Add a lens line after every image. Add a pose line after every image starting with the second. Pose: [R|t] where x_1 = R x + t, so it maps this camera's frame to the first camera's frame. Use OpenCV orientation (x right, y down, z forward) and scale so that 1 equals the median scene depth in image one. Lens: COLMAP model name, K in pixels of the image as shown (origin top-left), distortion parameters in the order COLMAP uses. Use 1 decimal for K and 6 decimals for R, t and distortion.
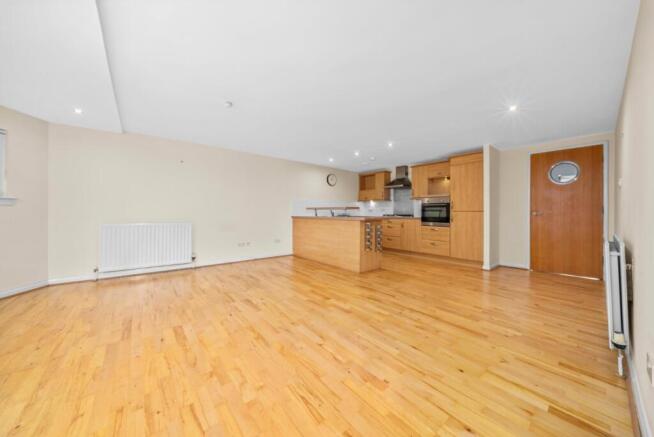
lens RADIAL K [[225.4, 0, 326.3], [0, 225.4, 208.0], [0, 0, 1]] dist [0.000341, -0.000001]
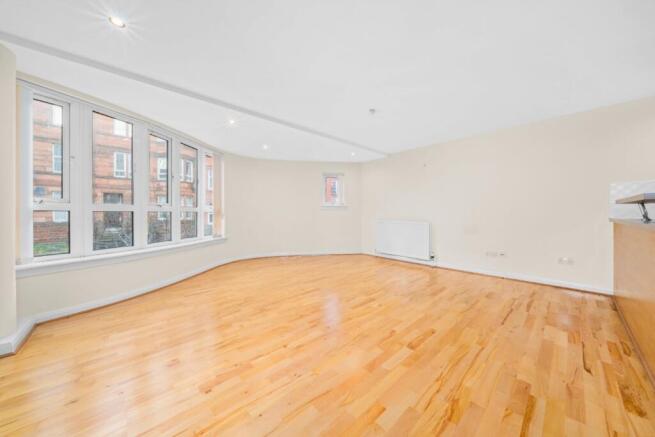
lens RADIAL K [[228.0, 0, 329.8], [0, 228.0, 213.5], [0, 0, 1]] dist [-0.000696, -0.000019]
pose [[0.069132, 0.000225, -0.997608, 0.485462], [0.021374, 0.999770, 0.001707, 0.018663], [0.997379, -0.021441, 0.069111, 0.570898]]
